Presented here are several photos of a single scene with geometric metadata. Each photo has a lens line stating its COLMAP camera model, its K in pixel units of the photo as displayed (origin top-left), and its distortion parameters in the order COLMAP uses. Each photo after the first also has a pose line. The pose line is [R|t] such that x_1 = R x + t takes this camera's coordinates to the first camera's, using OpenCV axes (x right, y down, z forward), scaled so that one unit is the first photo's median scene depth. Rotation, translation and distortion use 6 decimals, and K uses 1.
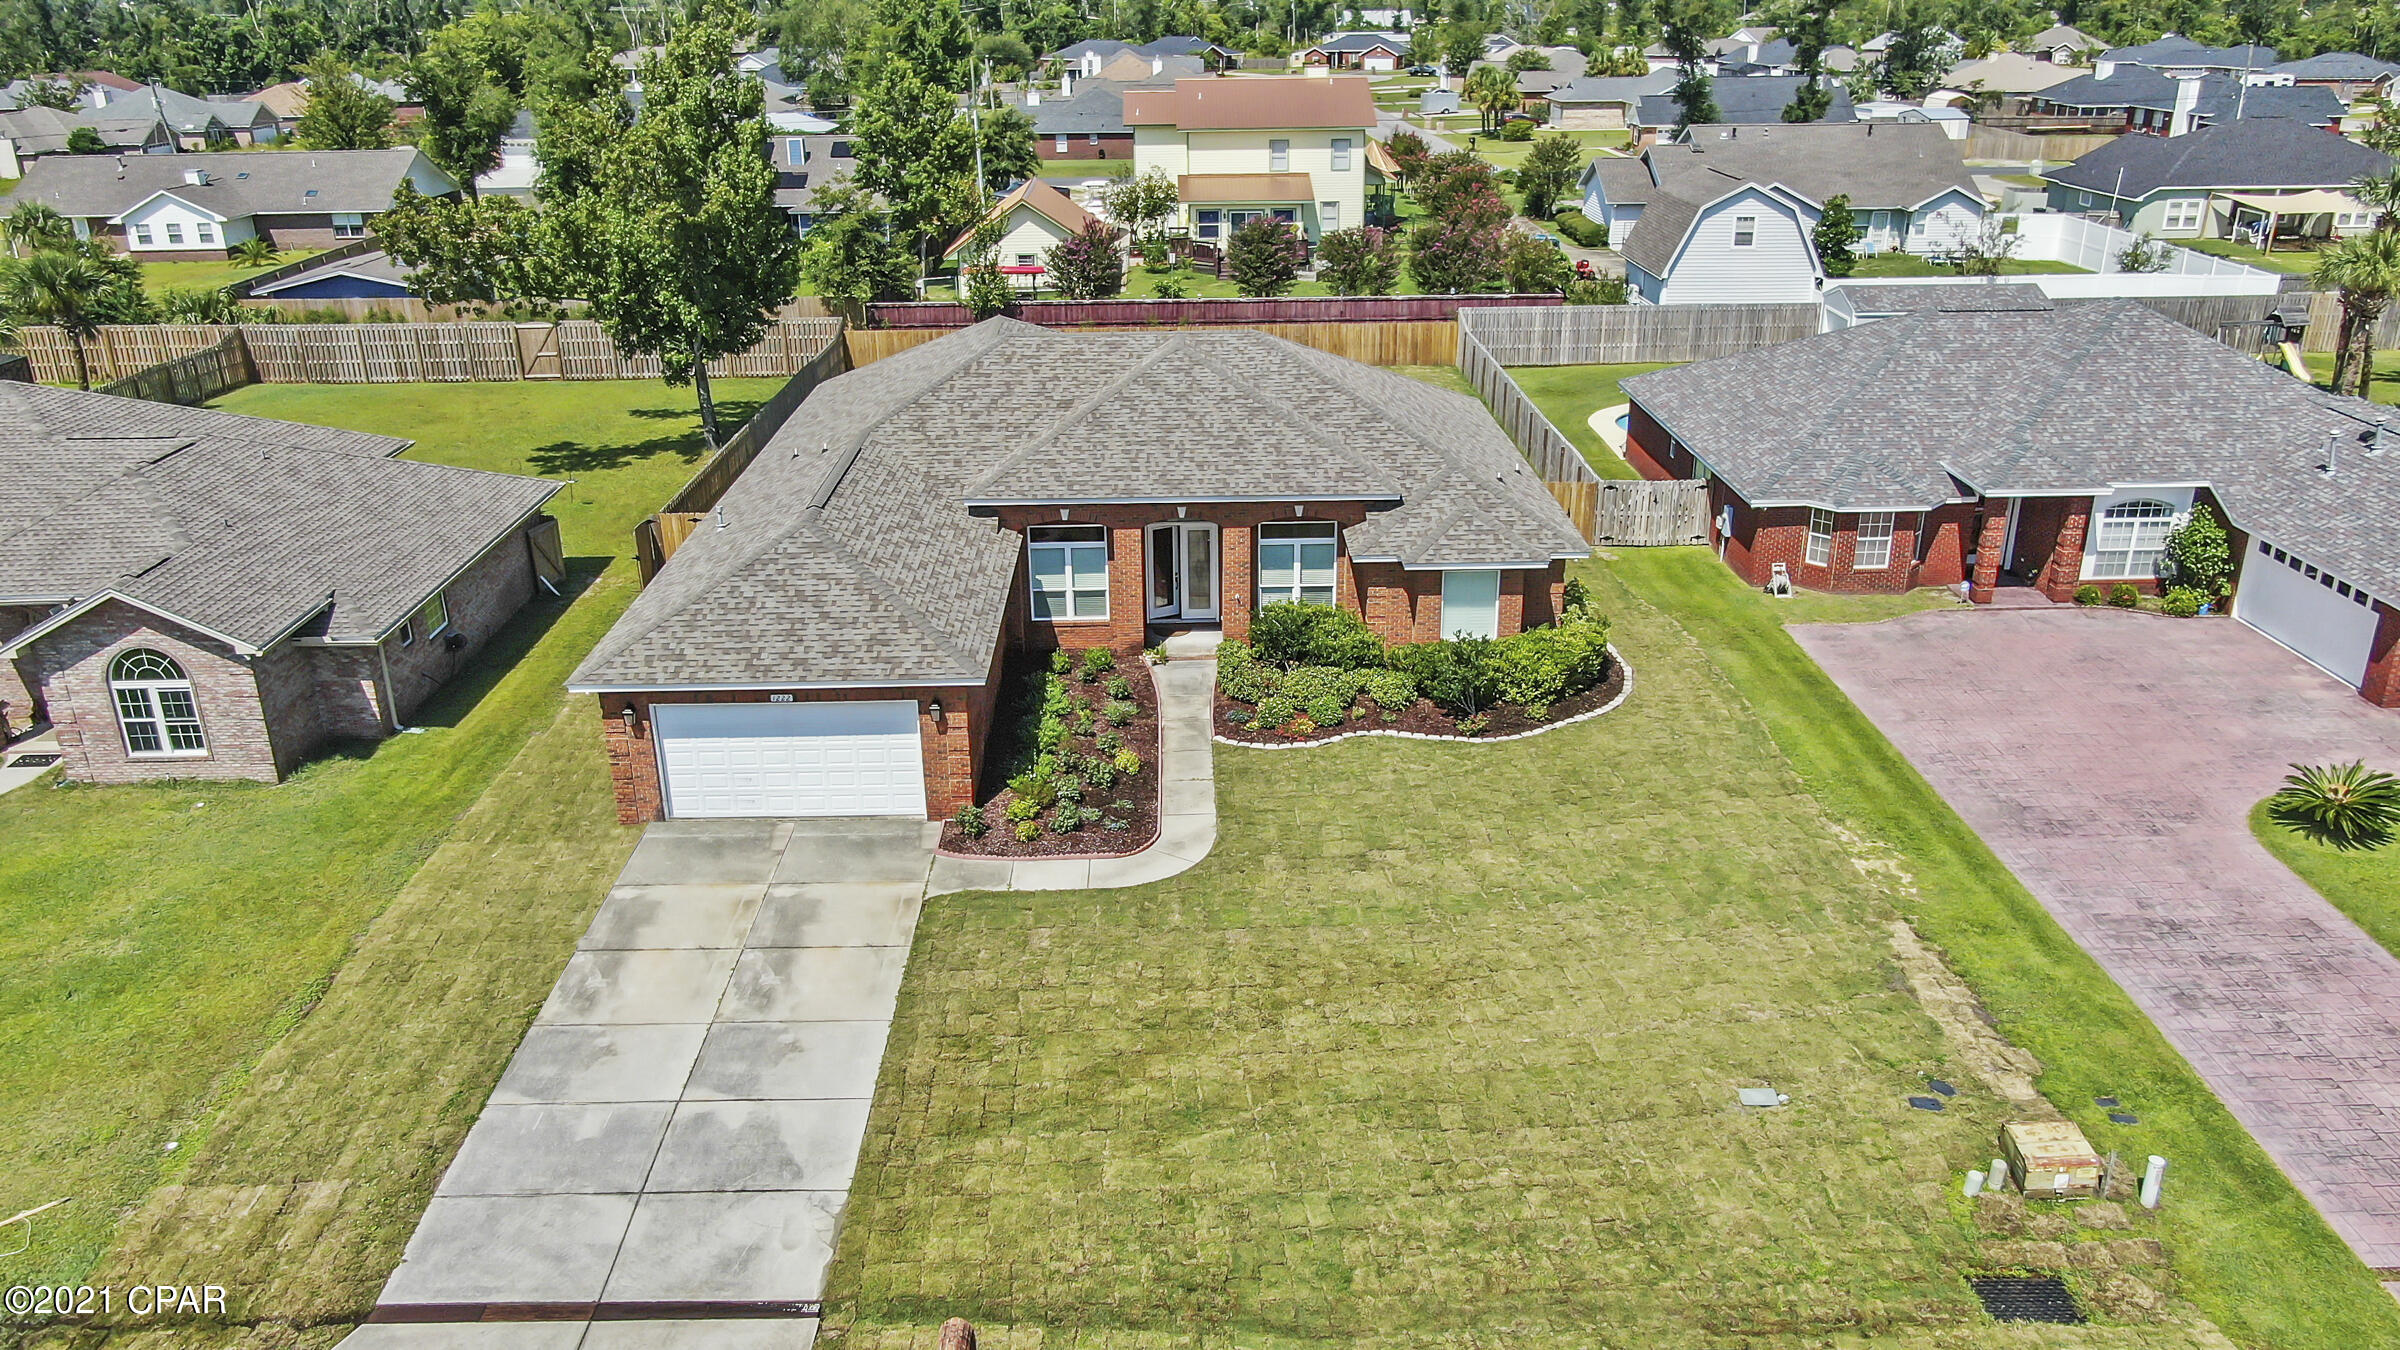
lens RADIAL K [[1723.9, 0, 1200.0], [0, 1723.9, 675.0], [0, 0, 1]] dist [-0.031140, 0.026127]
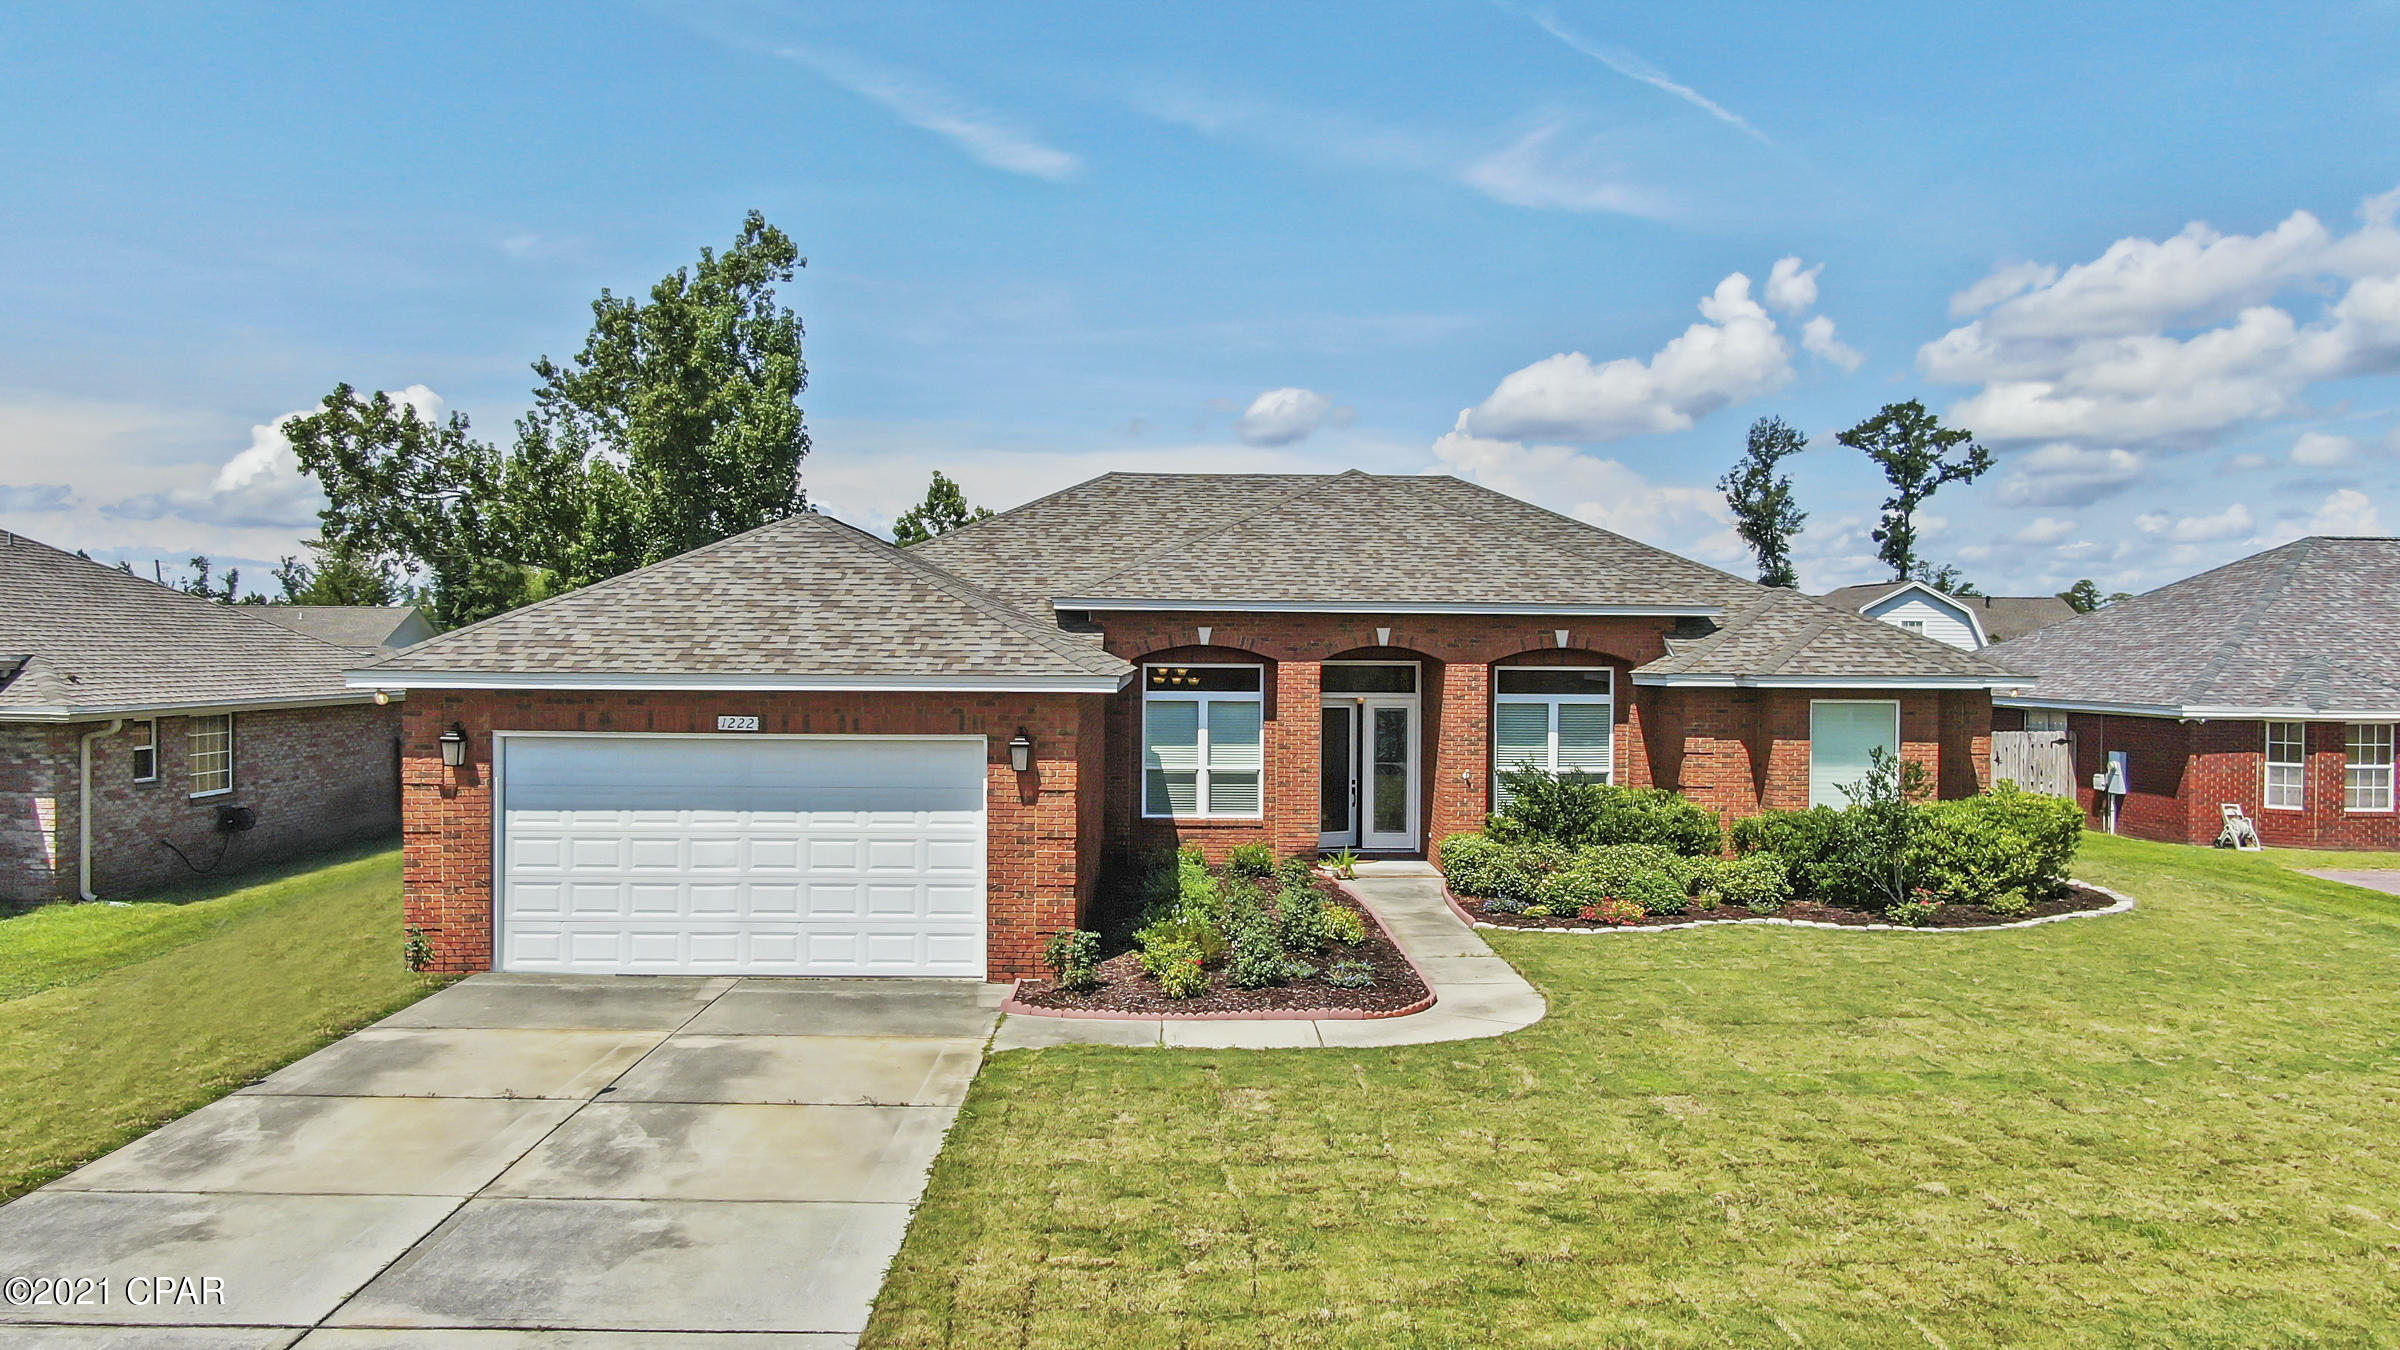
lens RADIAL K [[1723.9, 0, 1200.0], [0, 1723.9, 675.0], [0, 0, 1]] dist [-0.031140, 0.026127]
pose [[0.999817, 0.019011, -0.002351, -0.090980], [-0.018571, 0.931877, -0.362300, 0.182380], [-0.004697, 0.362277, 0.932059, 0.460100]]
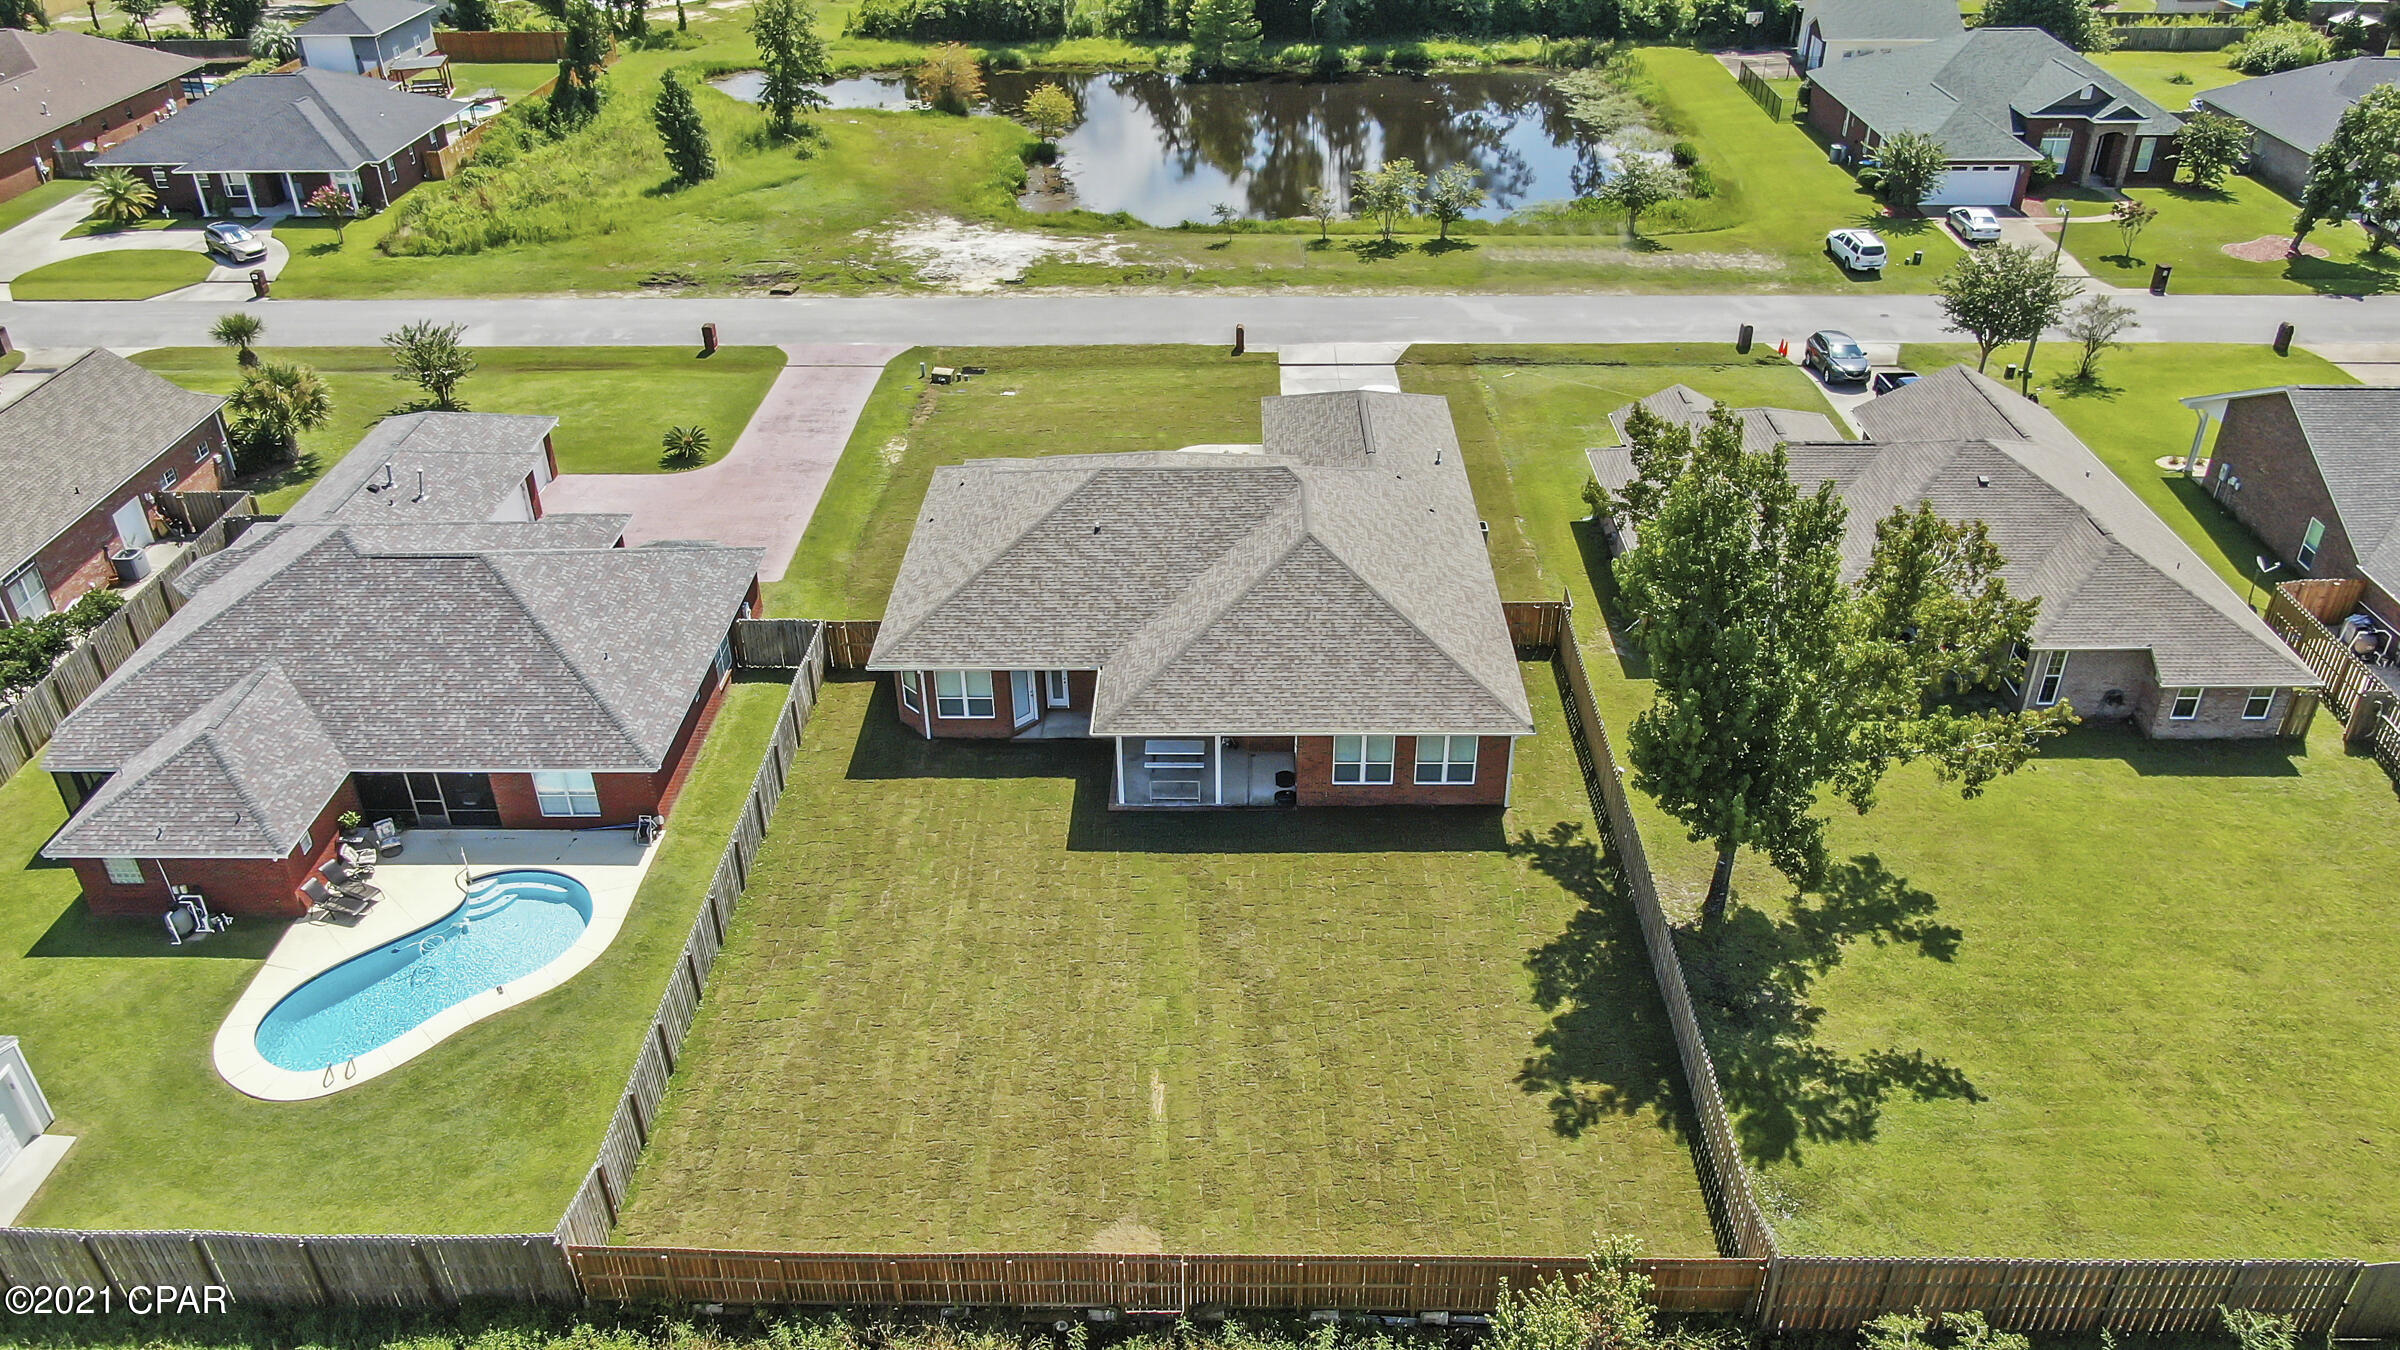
lens RADIAL K [[1723.9, 0, 1200.0], [0, 1723.9, 675.0], [0, 0, 1]] dist [-0.031140, 0.026127]
pose [[-0.998987, -0.001089, 0.044978, -0.134046], [0.035679, 0.589828, 0.806741, -1.519744], [-0.027408, 0.807529, -0.589191, 2.467586]]
